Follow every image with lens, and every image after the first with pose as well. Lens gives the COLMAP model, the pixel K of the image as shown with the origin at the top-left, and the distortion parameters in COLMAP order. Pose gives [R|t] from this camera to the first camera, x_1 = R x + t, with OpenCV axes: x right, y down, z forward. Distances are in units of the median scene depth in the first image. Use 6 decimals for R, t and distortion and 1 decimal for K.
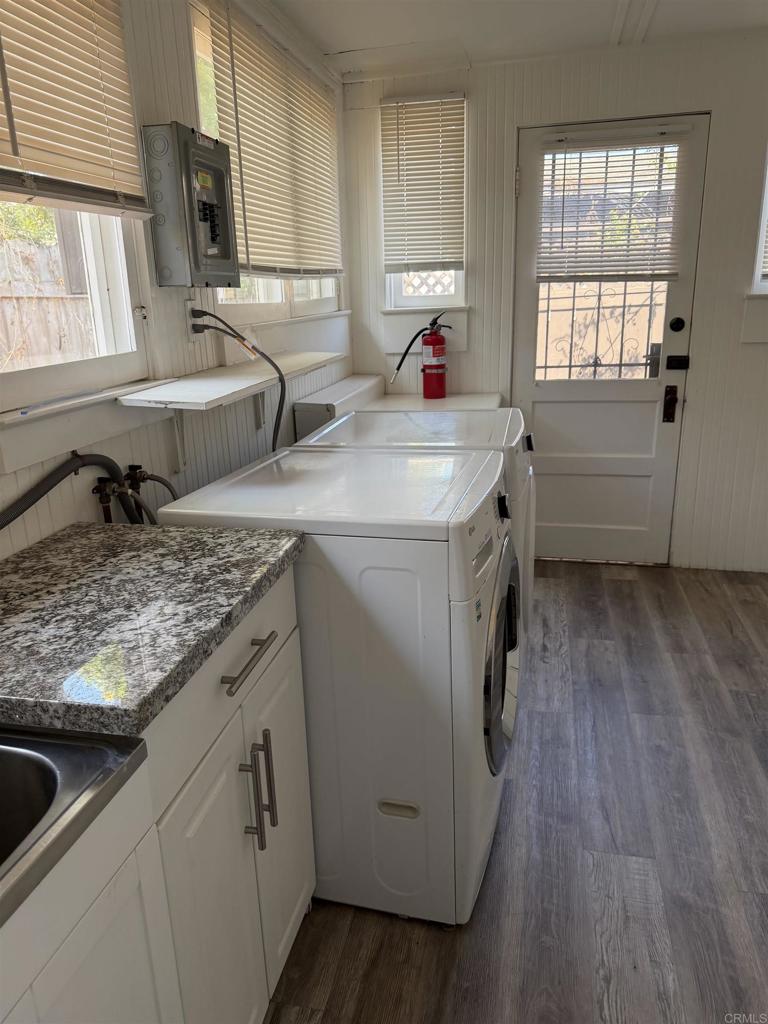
lens RADIAL K [[725.0, 0, 384.5], [0, 725.0, 510.1], [0, 0, 1]] dist [0.044051, -0.043520]
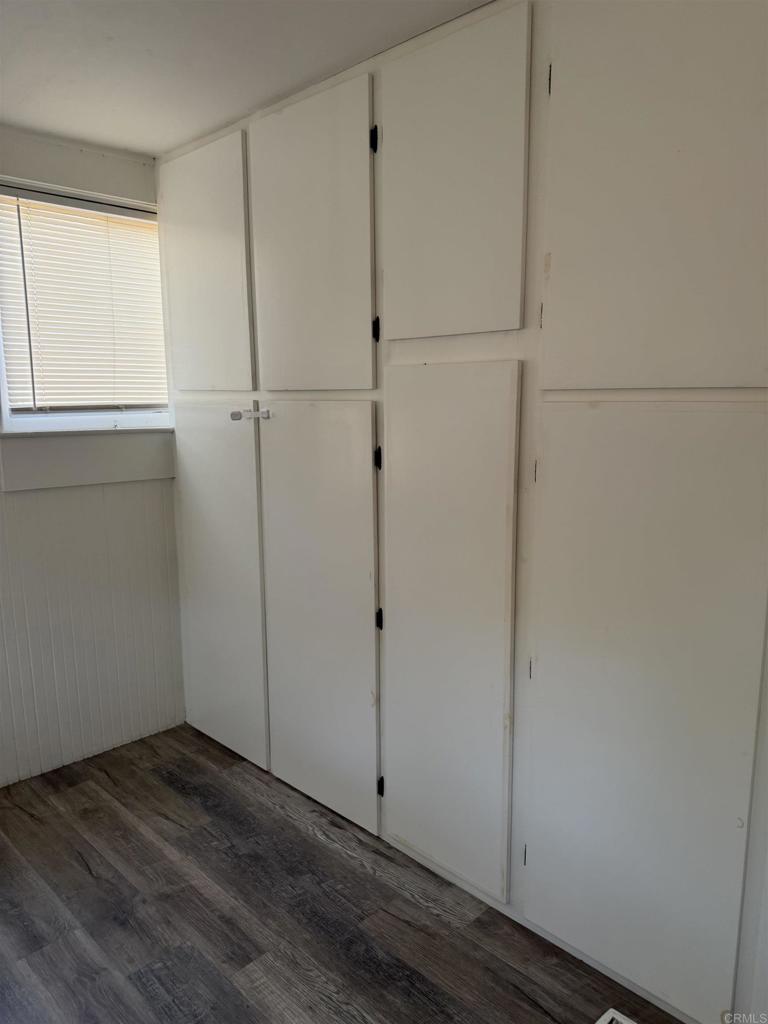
lens RADIAL K [[725.0, 0, 385.5], [0, 725.0, 512.4], [0, 0, 1]] dist [0.044051, -0.043520]
pose [[0.544571, -0.110946, 0.831345, 0.054259], [0.245254, 0.968952, -0.031343, -0.088796], [-0.802056, 0.220959, 0.554873, 0.250693]]
